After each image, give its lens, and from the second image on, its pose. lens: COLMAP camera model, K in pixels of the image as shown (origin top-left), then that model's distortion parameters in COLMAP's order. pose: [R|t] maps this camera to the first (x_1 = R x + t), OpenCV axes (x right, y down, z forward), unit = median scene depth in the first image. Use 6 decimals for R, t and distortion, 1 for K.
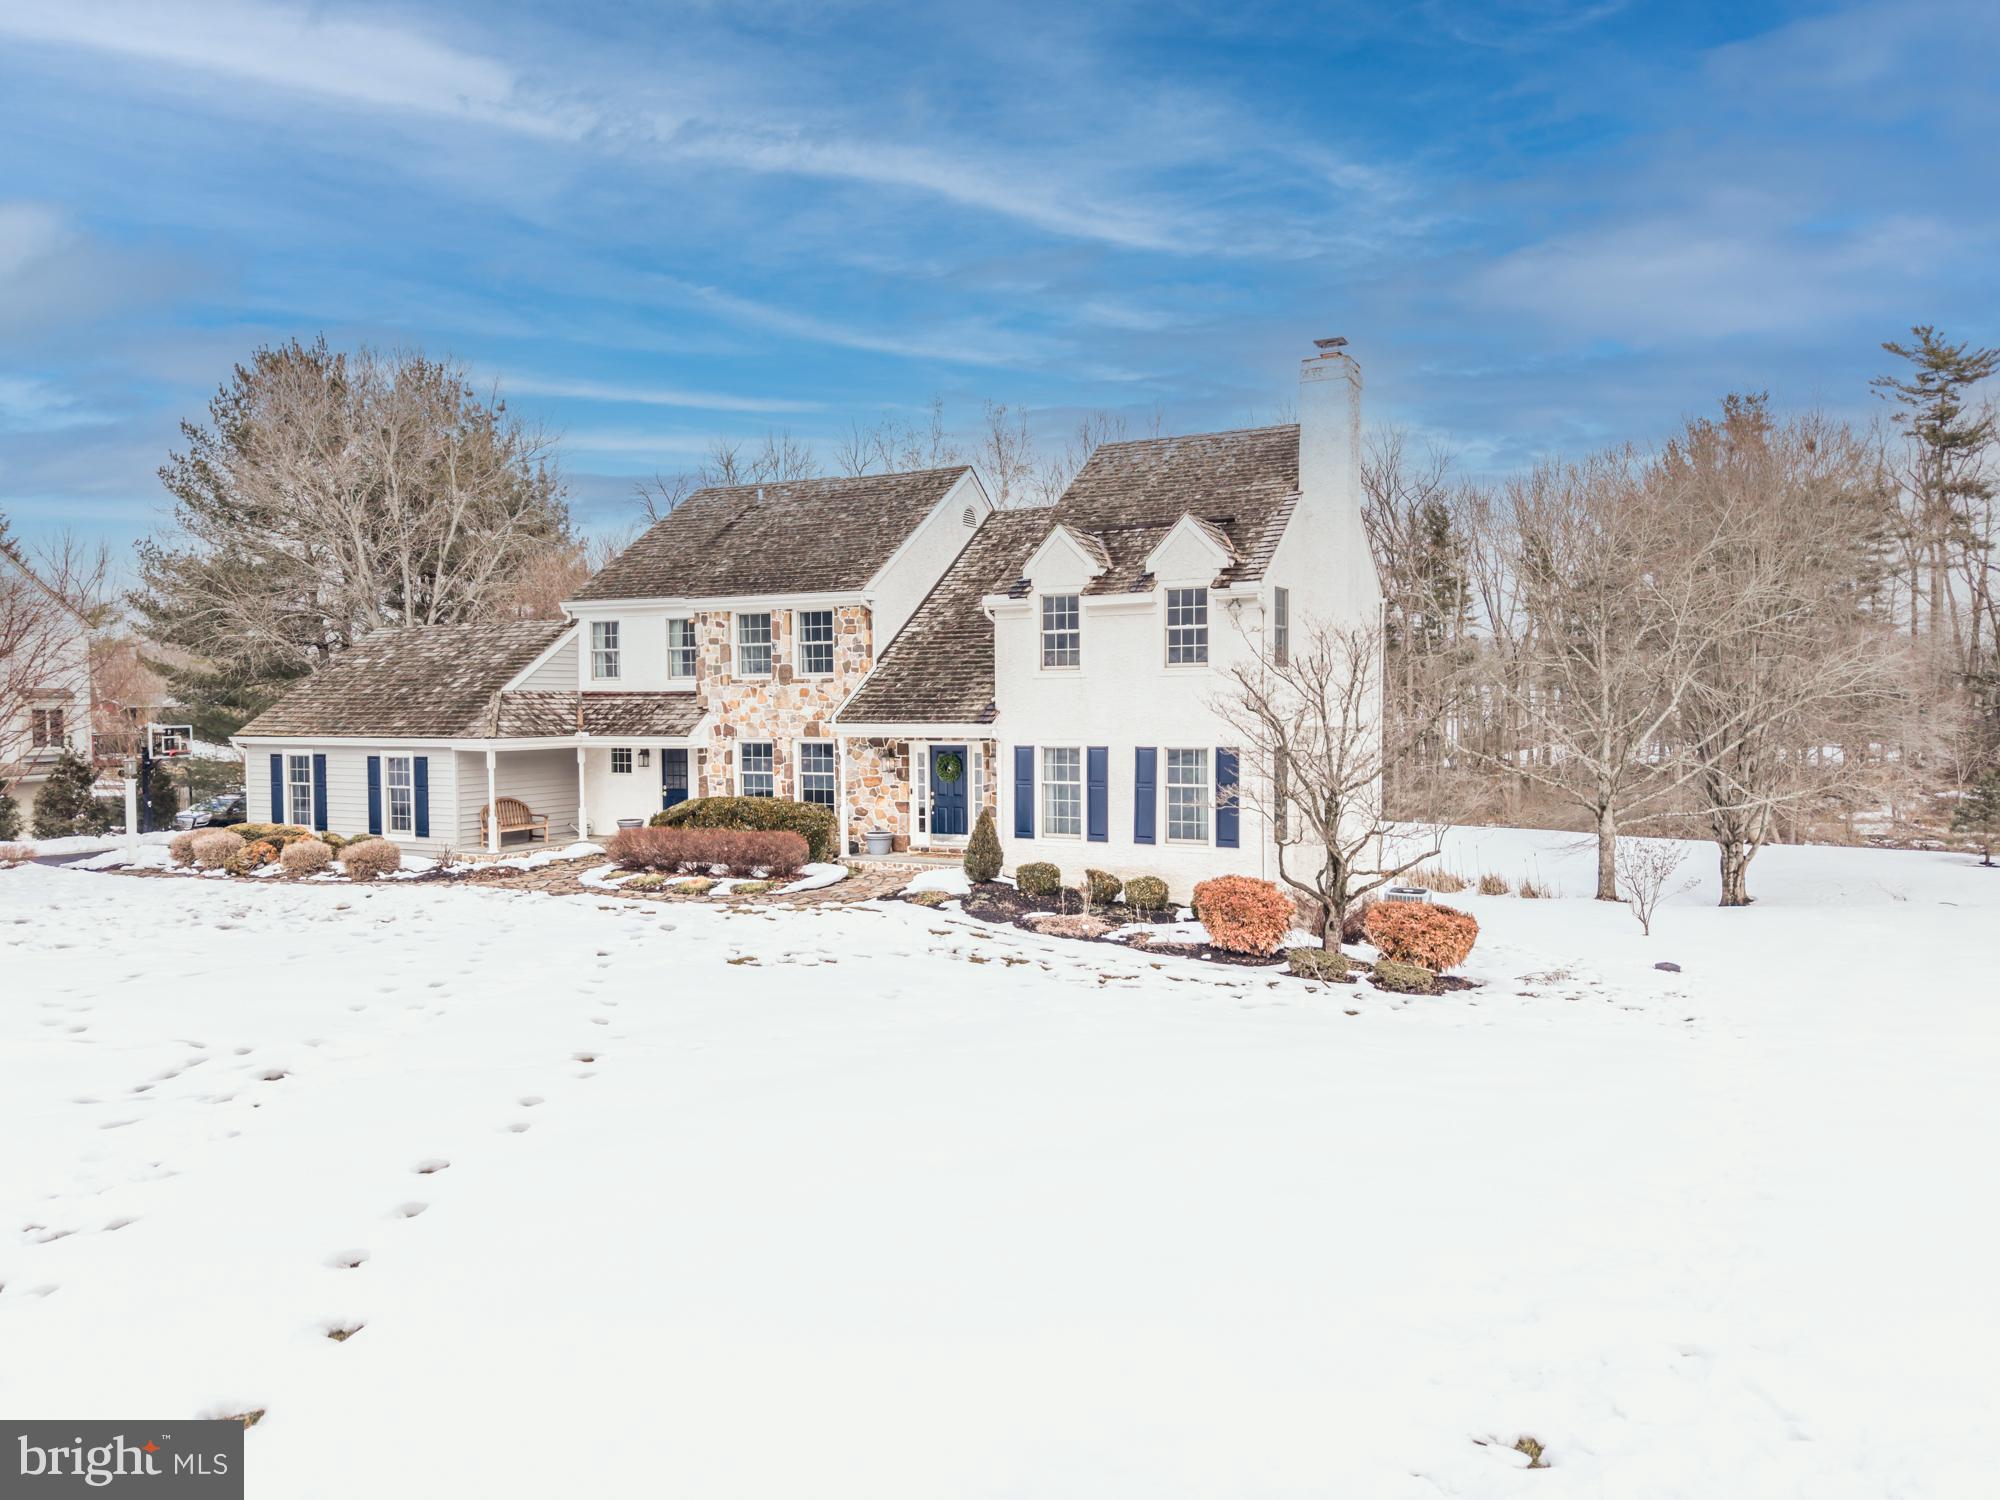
lens RADIAL K [[1406.5, 0, 1063.2], [0, 1406.5, 787.3], [0, 0, 1]] dist [-0.032385, -0.001754]
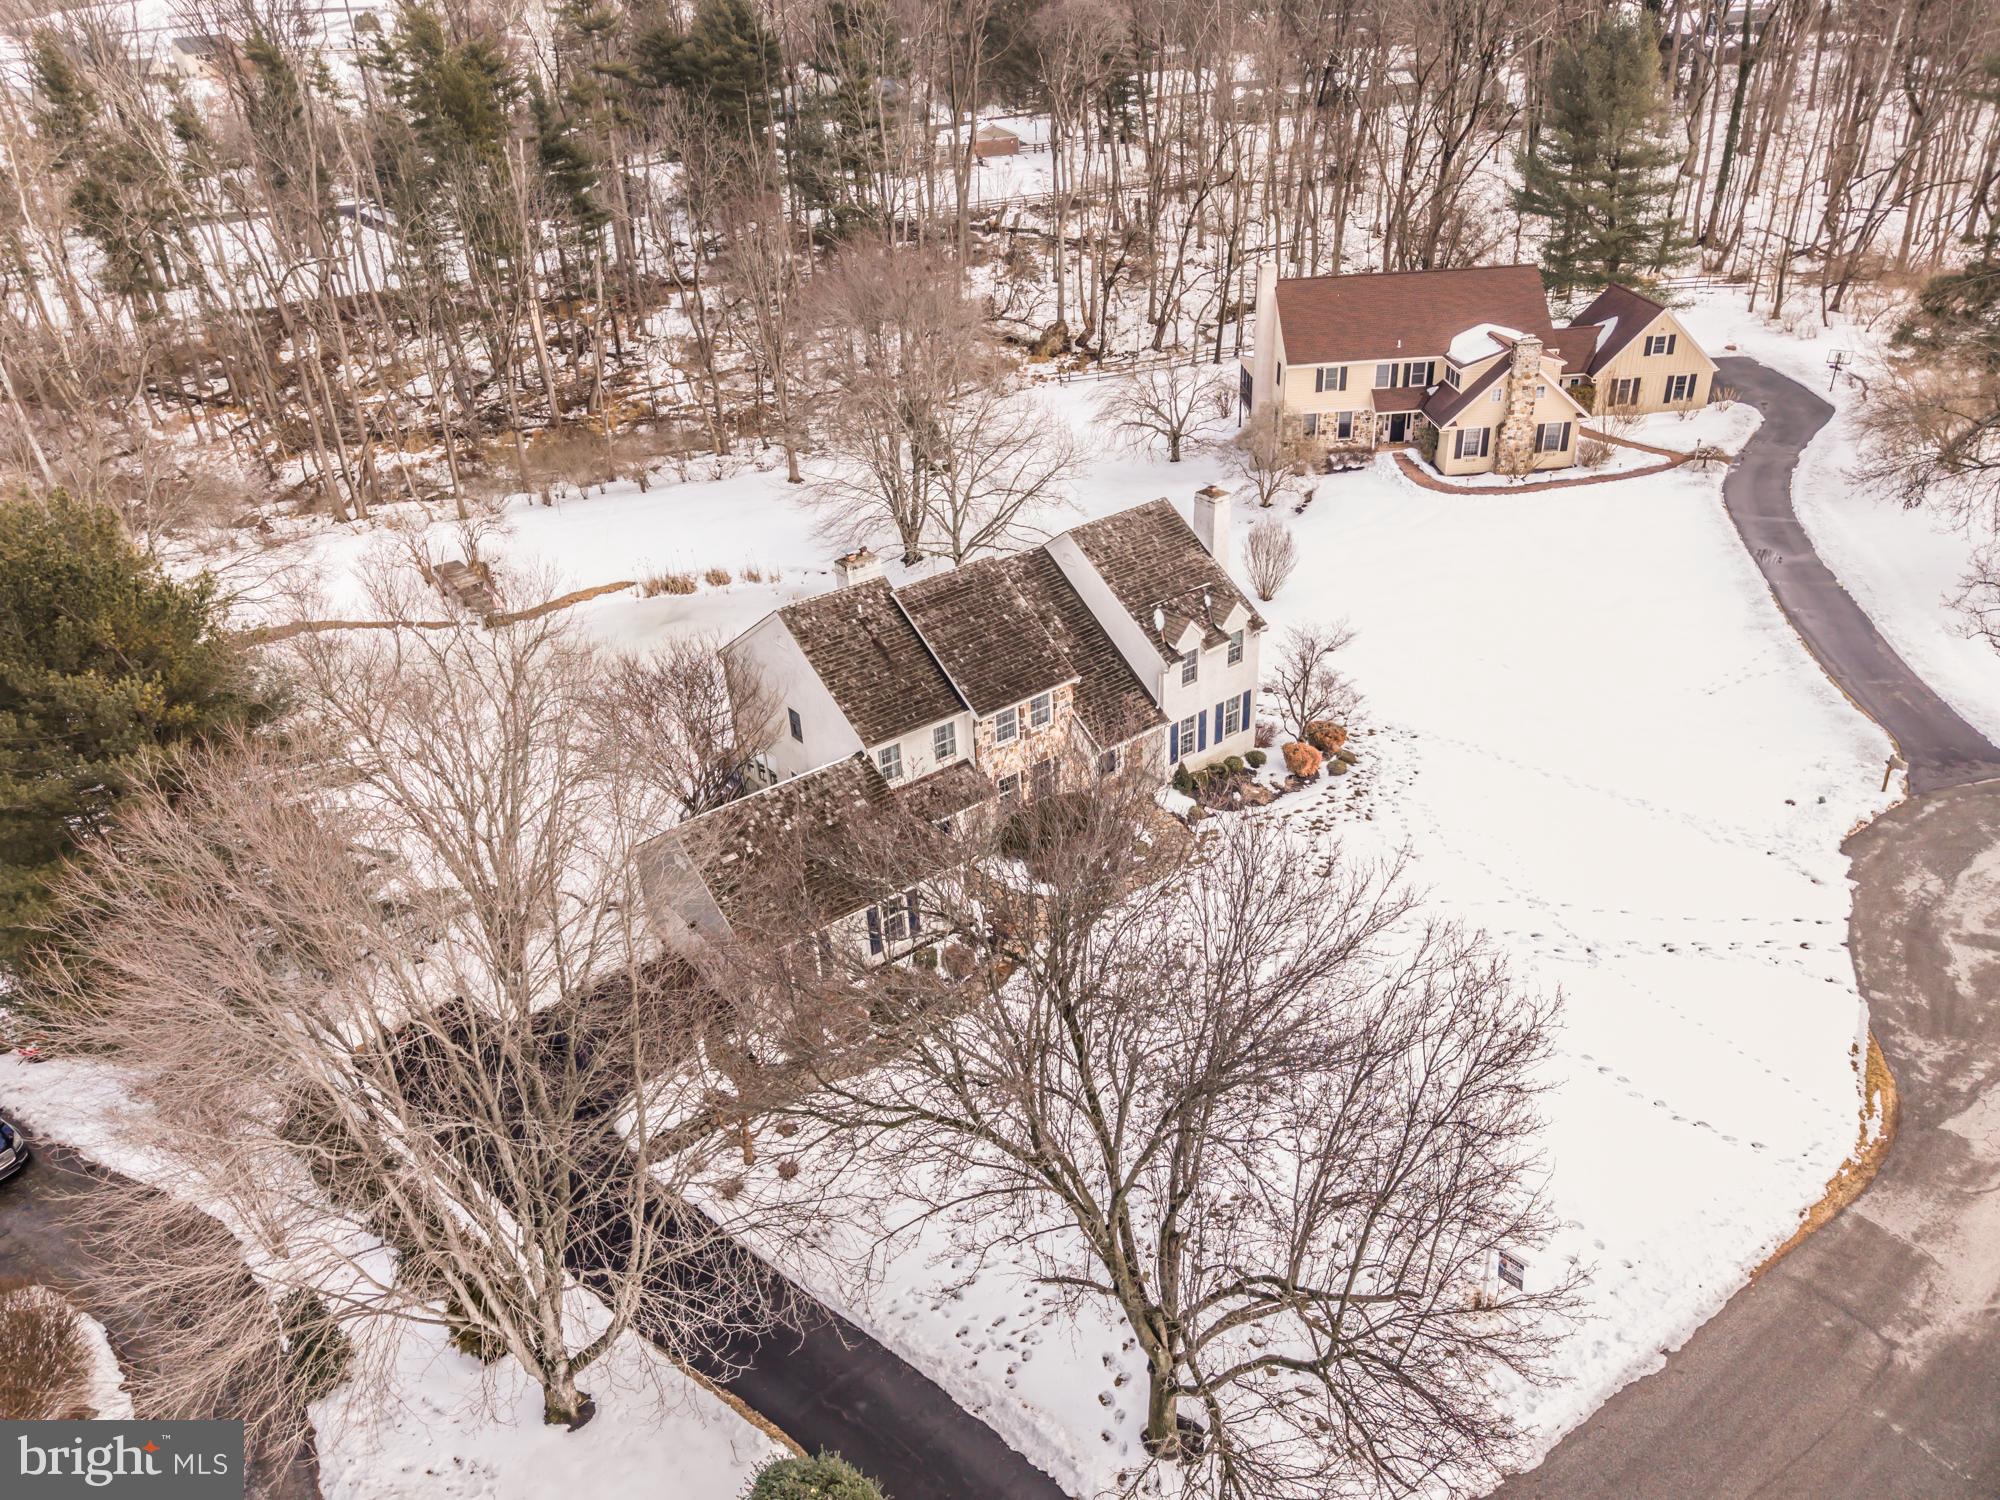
lens RADIAL K [[1399.1, 0, 998.3], [0, 1399.1, 794.3], [0, 0, 1]] dist [0.007868, -0.003098]
pose [[0.455175, -0.476384, 0.752246, -1.526073], [0.099843, 0.866818, 0.488526, -0.850253], [-0.884786, -0.147258, 0.442118, 0.278128]]
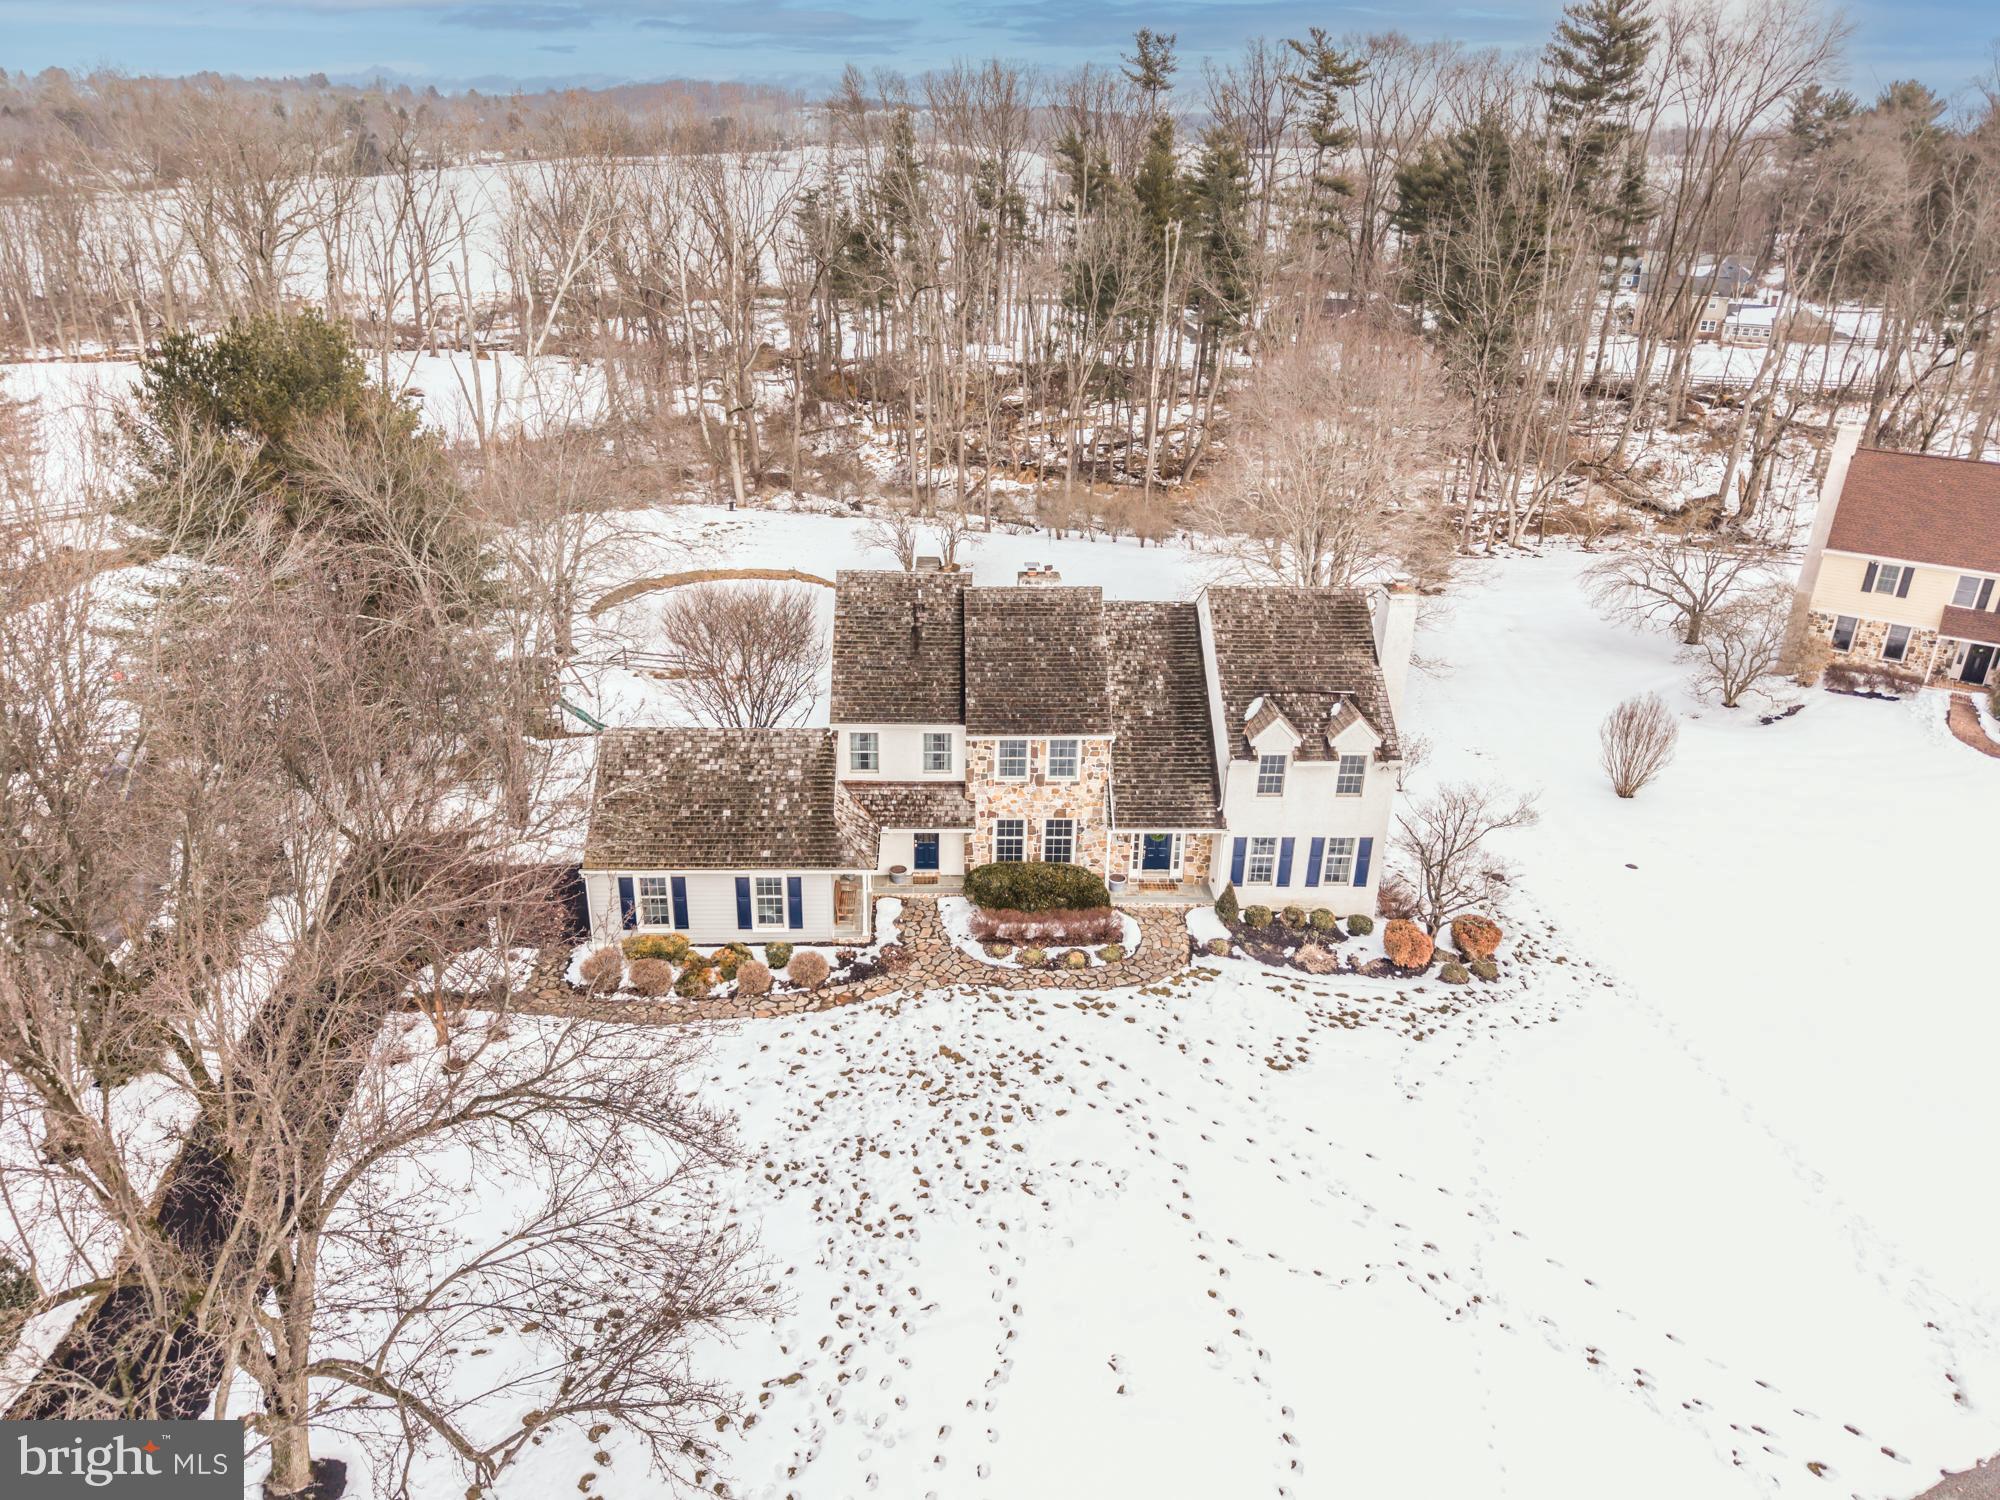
lens RADIAL K [[1362.6, 0, 1018.9], [0, 1362.6, 756.0], [0, 0, 1]] dist [-0.000888, -0.001747]
pose [[0.882001, -0.164810, 0.441489, -0.847508], [-0.003234, 0.934711, 0.355394, -0.613504], [-0.471237, -0.314885, 0.823883, -0.154699]]
